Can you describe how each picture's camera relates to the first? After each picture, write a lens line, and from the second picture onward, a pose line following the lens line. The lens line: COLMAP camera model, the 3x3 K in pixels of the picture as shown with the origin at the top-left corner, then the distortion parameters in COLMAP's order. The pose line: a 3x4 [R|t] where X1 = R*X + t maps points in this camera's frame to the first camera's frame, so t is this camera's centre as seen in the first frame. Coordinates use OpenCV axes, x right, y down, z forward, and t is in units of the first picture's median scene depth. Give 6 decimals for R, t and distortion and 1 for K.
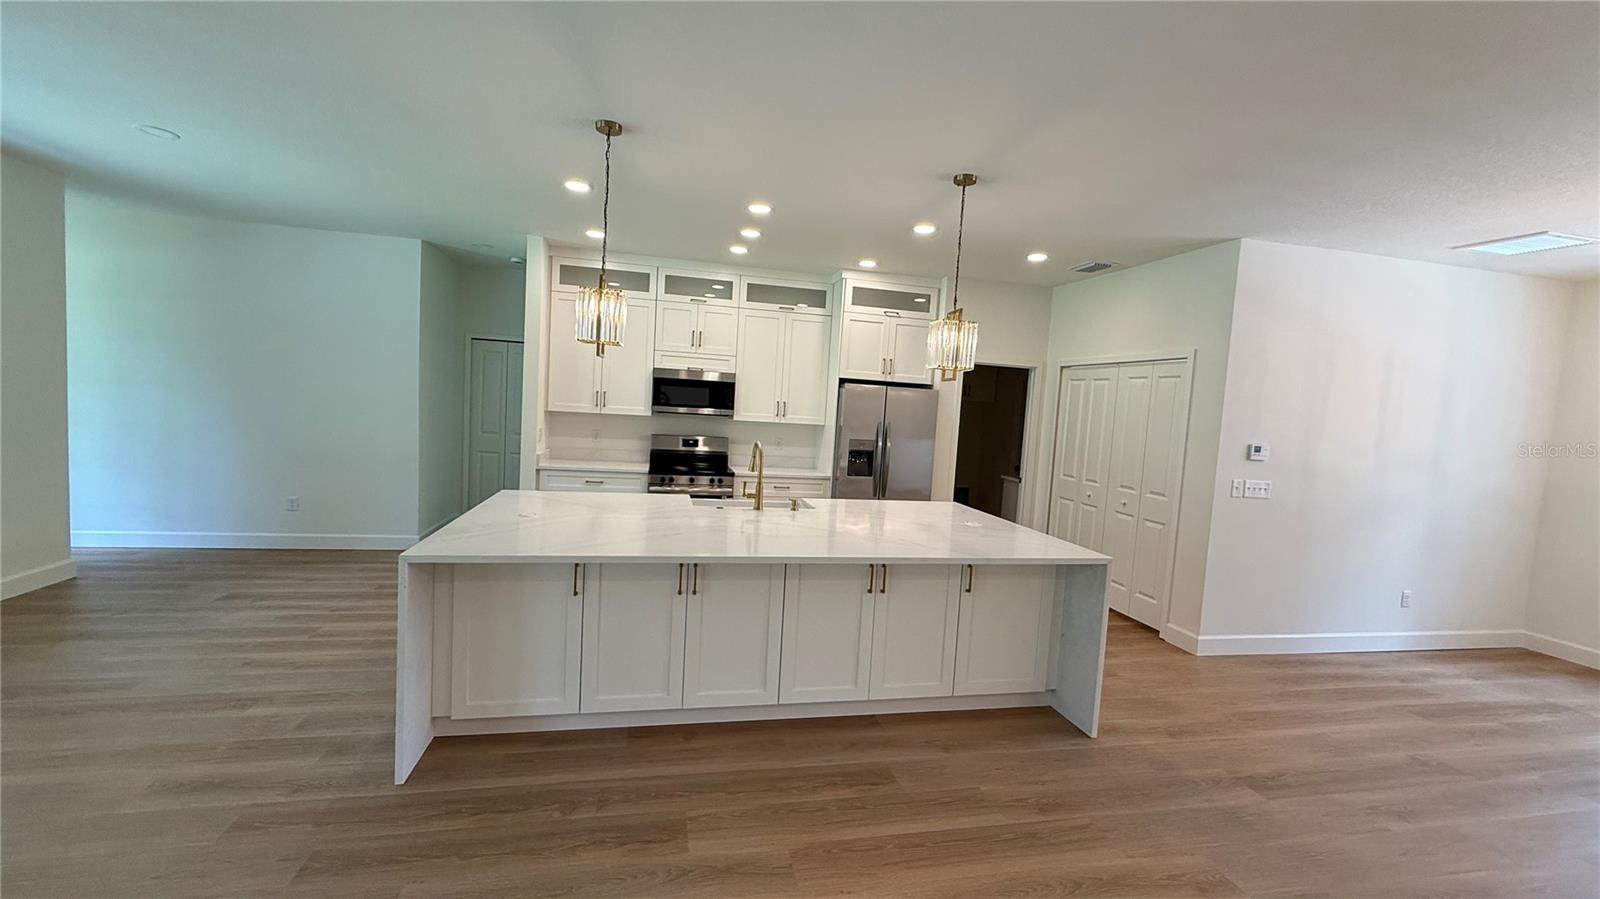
lens RADIAL K [[634.4, 0, 800.0], [0, 634.4, 449.5], [0, 0, 1]] dist [-0.001774, -0.000047]
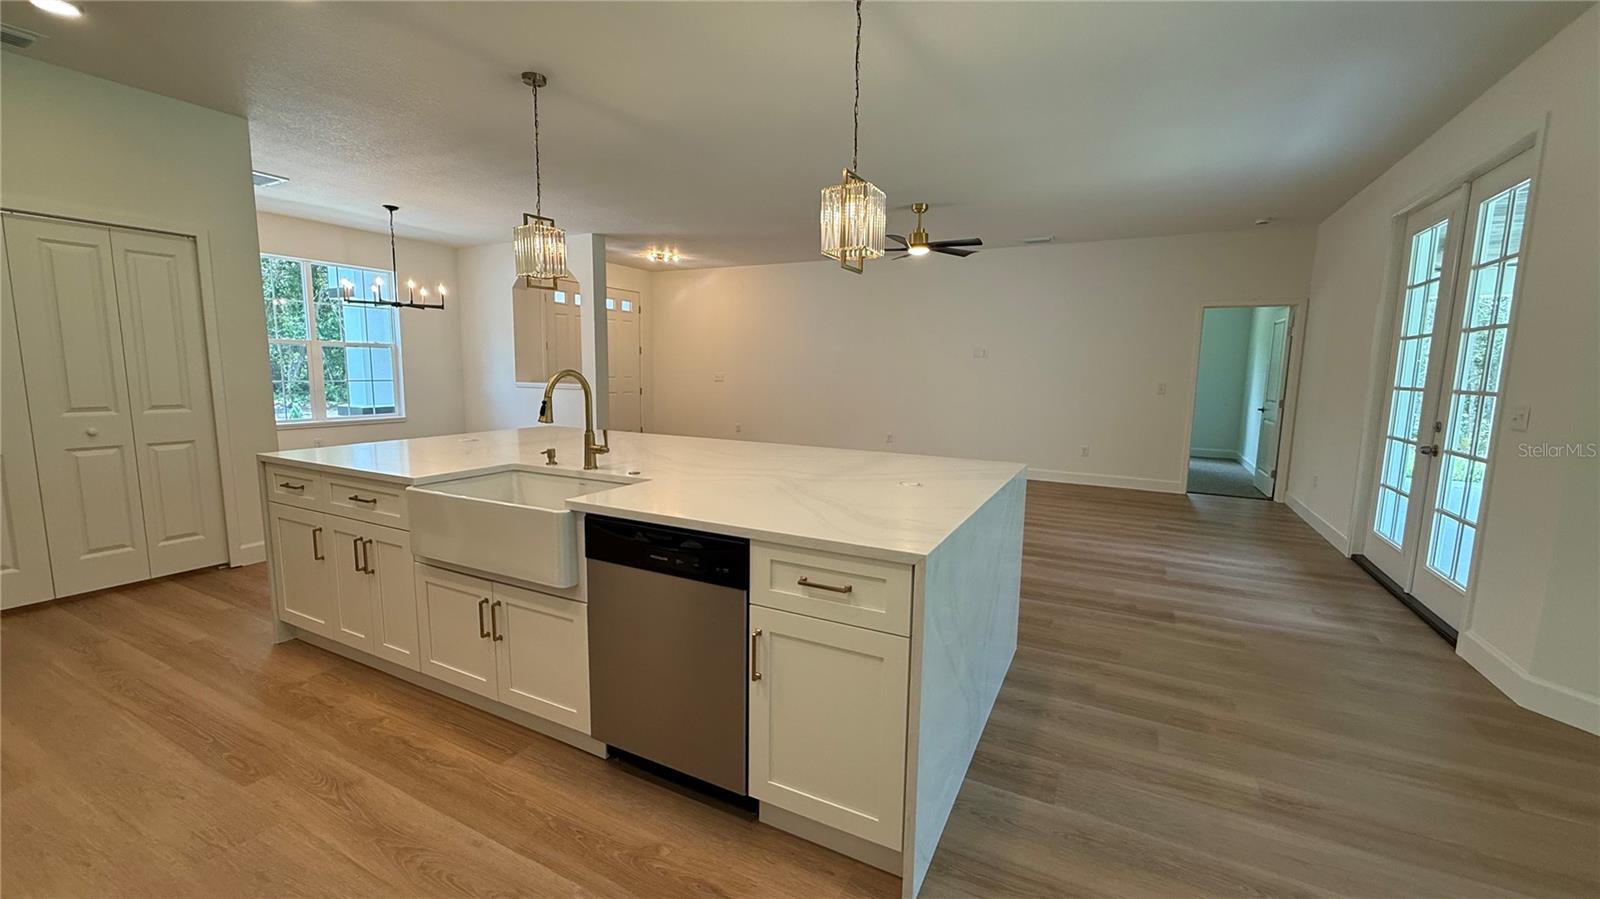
lens RADIAL K [[634.4, 0, 800.0], [0, 634.4, 449.5], [0, 0, 1]] dist [-0.001774, -0.000047]
pose [[-0.765692, -0.152145, 0.624954, -0.428821], [-0.013785, 0.975280, 0.220543, -0.051611], [-0.643060, 0.160253, -0.748861, 0.891360]]
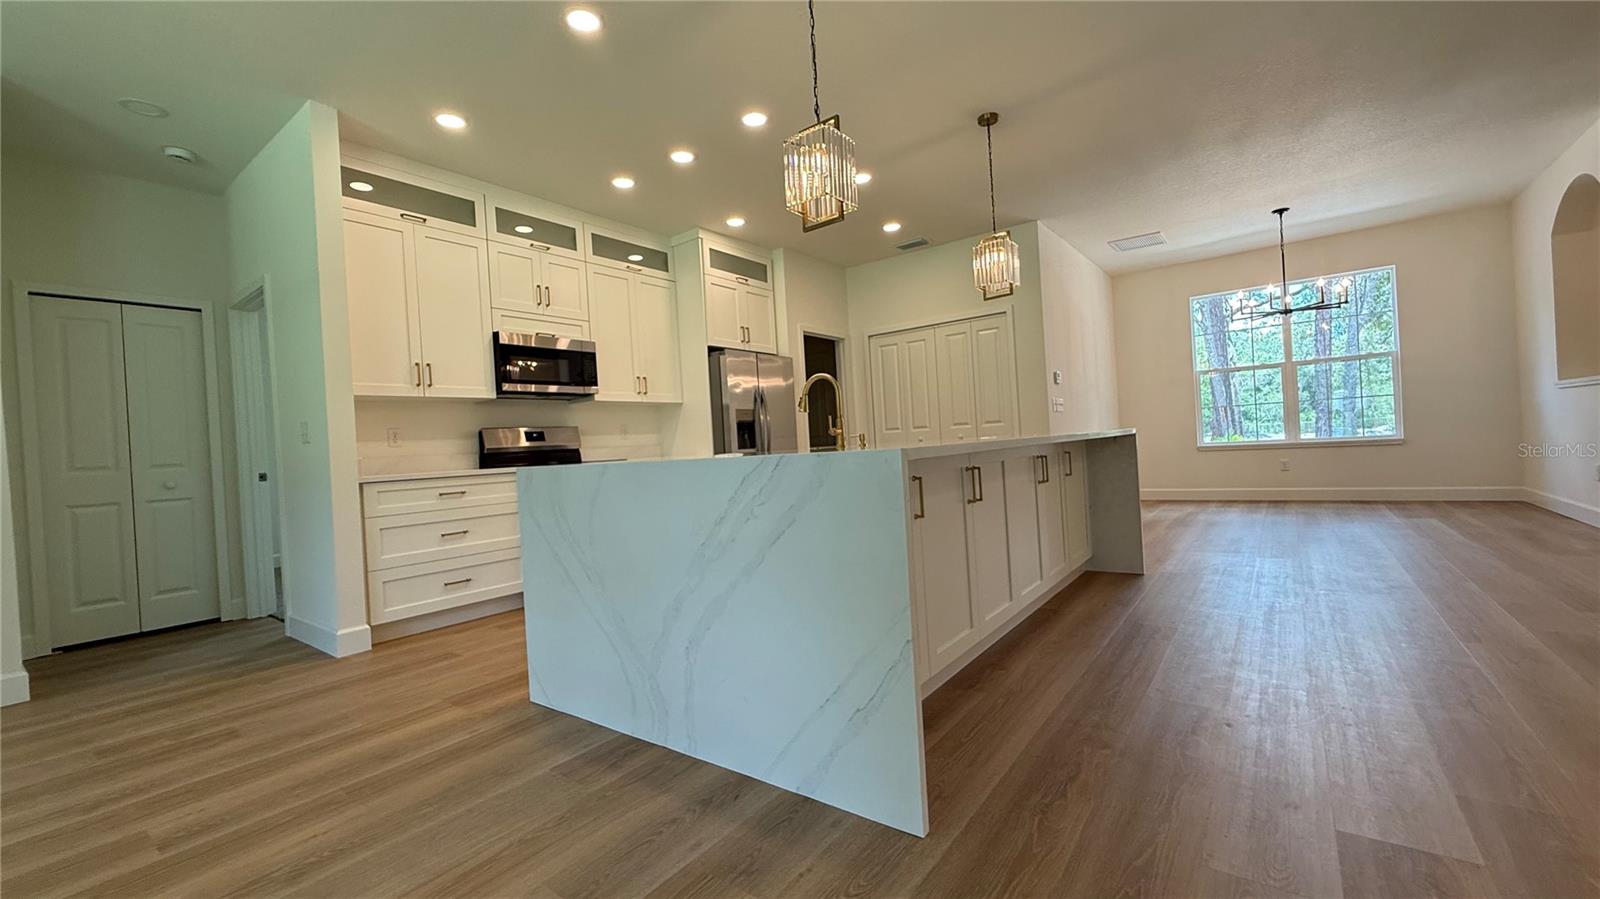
lens RADIAL K [[634.4, 0, 800.0], [0, 634.4, 449.5], [0, 0, 1]] dist [-0.001774, -0.000047]
pose [[0.750797, -0.108934, 0.651488, -0.447821], [0.152968, 0.988169, -0.011056, 0.064593], [-0.642576, 0.107958, 0.758578, 0.239212]]
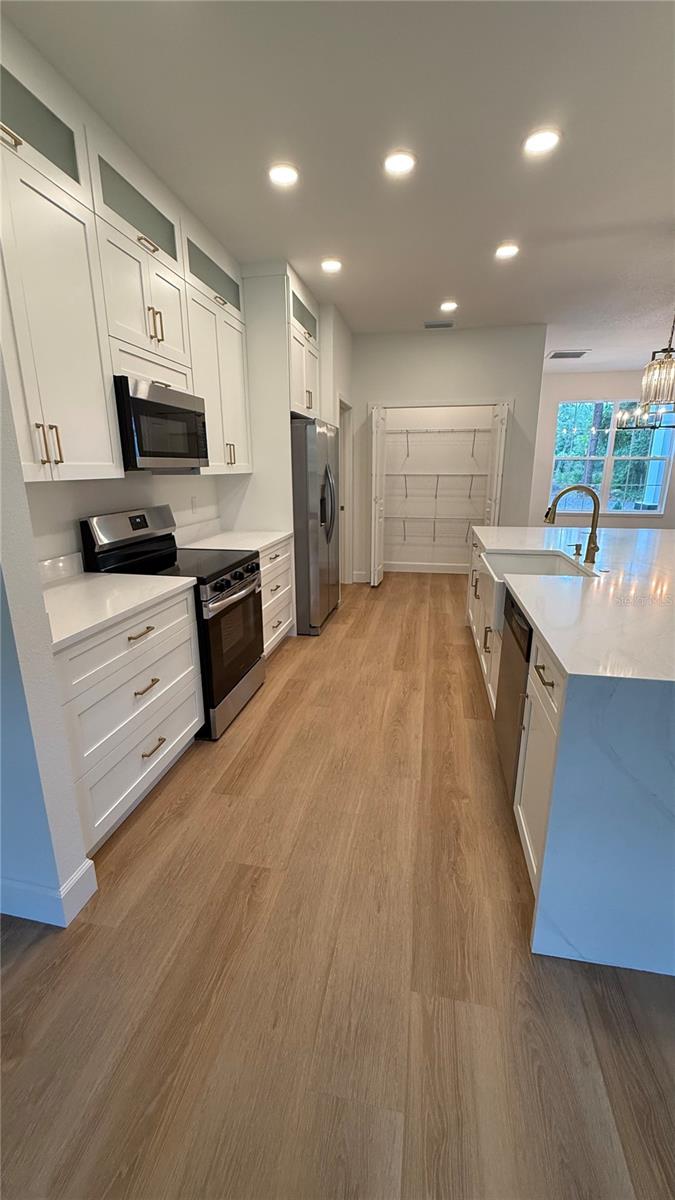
lens RADIAL K [[475.8, 0, 337.4], [0, 475.8, 596.6], [0, 0, 1]] dist [-0.001774, -0.000047]
pose [[0.393964, -0.299173, 0.869073, -0.522109], [0.093574, 0.953685, 0.285882, -0.054680], [-0.914350, -0.031304, 0.403712, 0.685441]]
